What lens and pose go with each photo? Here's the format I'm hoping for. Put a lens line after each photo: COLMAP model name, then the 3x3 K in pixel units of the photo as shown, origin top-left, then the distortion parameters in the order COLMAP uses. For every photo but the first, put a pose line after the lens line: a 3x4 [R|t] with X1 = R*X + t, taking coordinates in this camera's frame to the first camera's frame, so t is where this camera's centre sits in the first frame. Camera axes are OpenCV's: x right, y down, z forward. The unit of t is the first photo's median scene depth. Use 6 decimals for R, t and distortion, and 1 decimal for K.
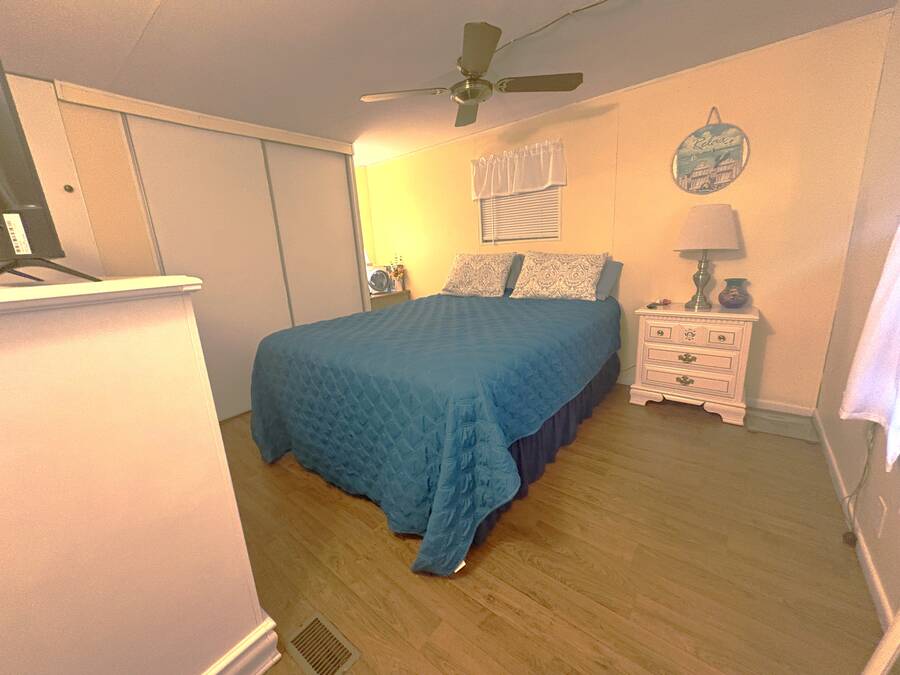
lens RADIAL K [[358.5, 0, 442.4], [0, 358.5, 337.4], [0, 0, 1]] dist [0.002095, 0.000461]
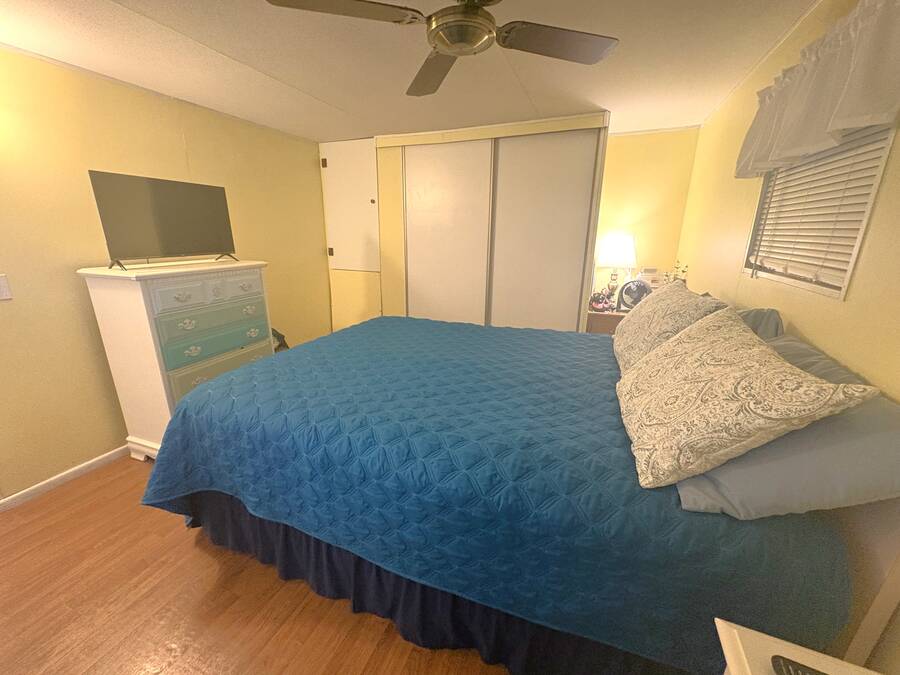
lens RADIAL K [[358.5, 0, 447.7], [0, 358.5, 333.0], [0, 0, 1]] dist [0.002095, 0.000461]
pose [[0.304769, 0.320617, -0.896839, 0.668218], [-0.251571, 0.935294, 0.248874, -0.297140], [0.918601, 0.149769, 0.365707, 0.691481]]
